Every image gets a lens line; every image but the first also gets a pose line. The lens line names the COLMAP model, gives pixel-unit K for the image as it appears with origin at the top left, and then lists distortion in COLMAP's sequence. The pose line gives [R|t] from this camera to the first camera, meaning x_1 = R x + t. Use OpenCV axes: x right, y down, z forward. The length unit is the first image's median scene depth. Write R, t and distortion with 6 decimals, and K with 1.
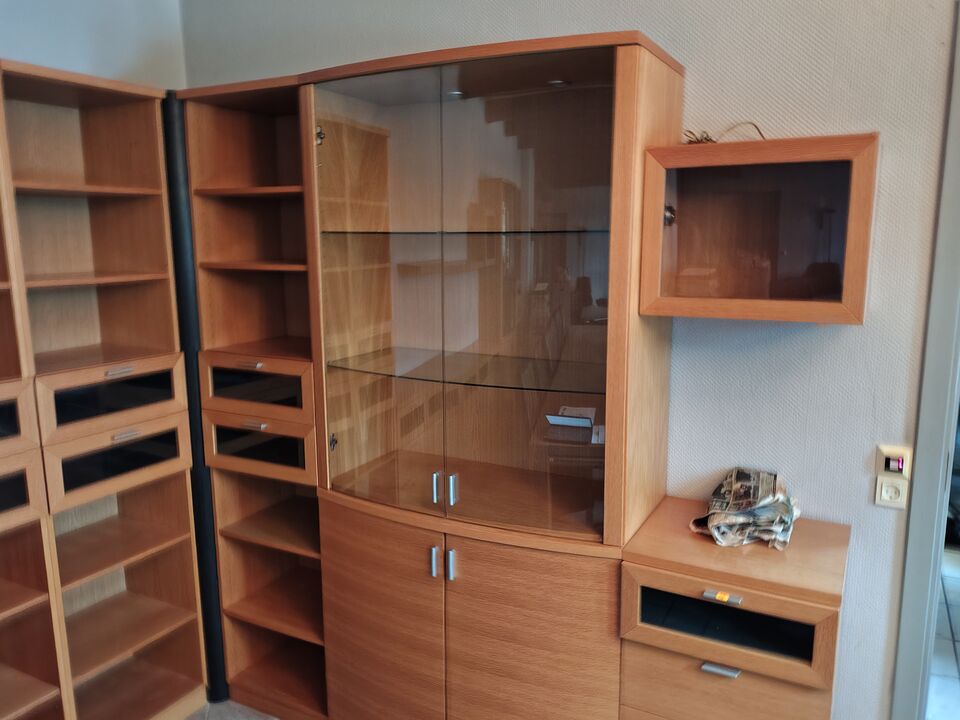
lens RADIAL K [[737.4, 0, 486.5], [0, 737.4, 363.7], [0, 0, 1]] dist [0.078584, -0.080661]
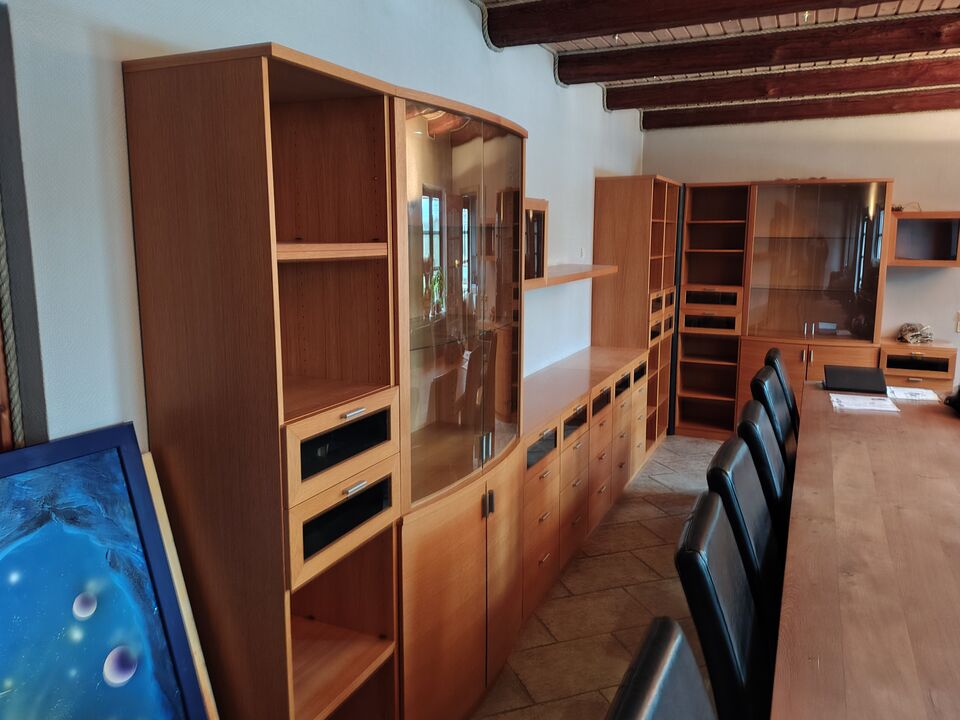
lens RADIAL K [[737.4, 0, 472.2], [0, 737.4, 352.3], [0, 0, 1]] dist [0.078584, -0.080661]
pose [[0.995739, 0.000612, 0.092213, -1.567080], [0.001479, 0.999743, -0.022604, 0.313462], [-0.092203, 0.022644, 0.995483, -1.682728]]
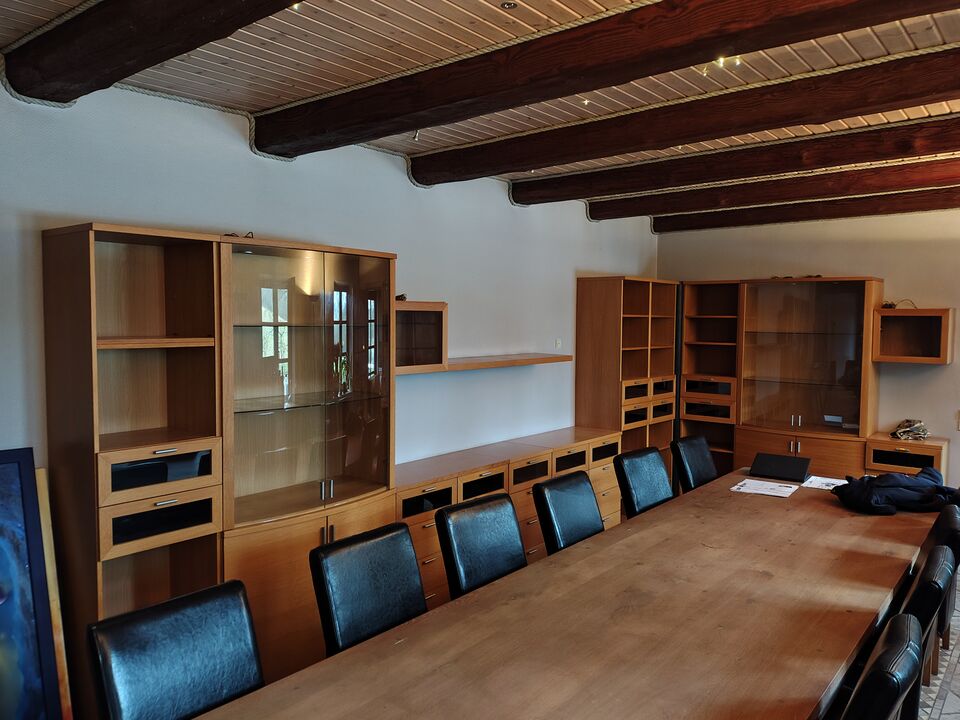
lens RADIAL K [[737.4, 0, 479.9], [0, 737.4, 358.6], [0, 0, 1]] dist [0.078584, -0.080661]
pose [[0.985143, 0.030620, -0.168986, -0.775839], [-0.051380, 0.991458, -0.119881, 0.336446], [0.163872, 0.126782, 0.978301, -2.059225]]
